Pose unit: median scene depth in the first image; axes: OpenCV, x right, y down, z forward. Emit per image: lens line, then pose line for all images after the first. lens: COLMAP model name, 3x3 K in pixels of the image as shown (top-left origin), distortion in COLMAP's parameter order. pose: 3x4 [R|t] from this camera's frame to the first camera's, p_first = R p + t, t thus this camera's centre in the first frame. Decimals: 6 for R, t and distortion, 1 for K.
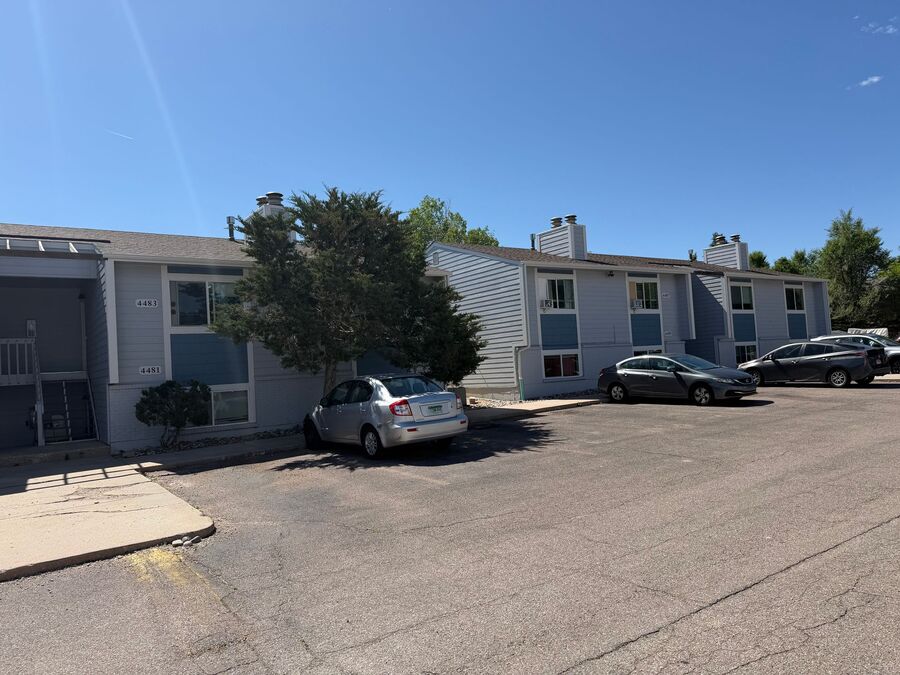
lens RADIAL K [[640.8, 0, 444.3], [0, 640.8, 338.8], [0, 0, 1]] dist [0.116991, -0.191883]
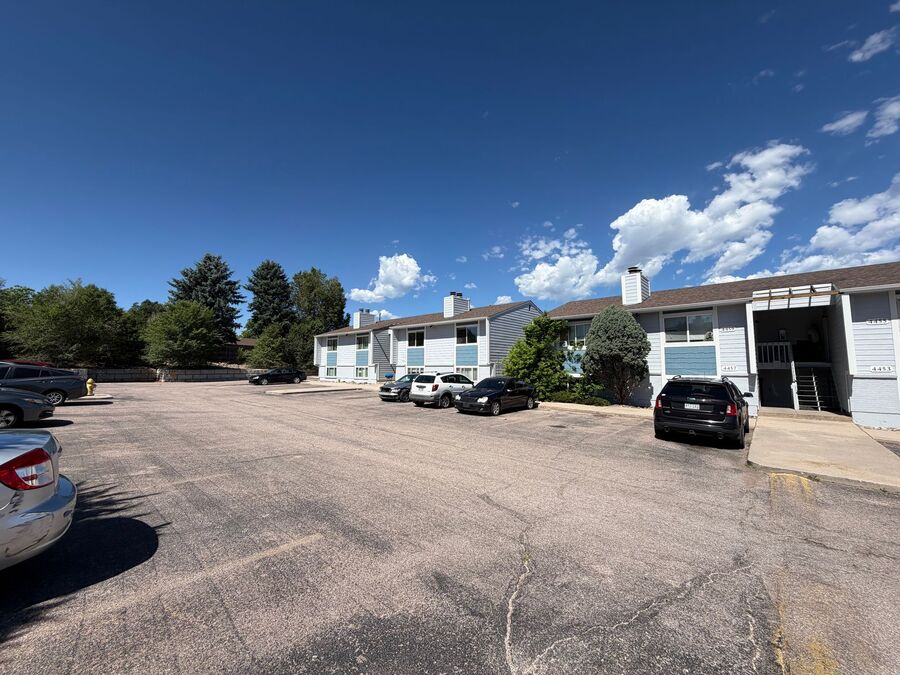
lens RADIAL K [[366.6, 0, 460.1], [0, 366.6, 330.6], [0, 0, 1]] dist [-0.000900, 0.000023]
pose [[-0.201422, 0.160292, 0.966300, -0.262470], [-0.036692, 0.984592, -0.170975, 0.028862], [-0.978817, -0.069893, -0.192437, 0.476209]]
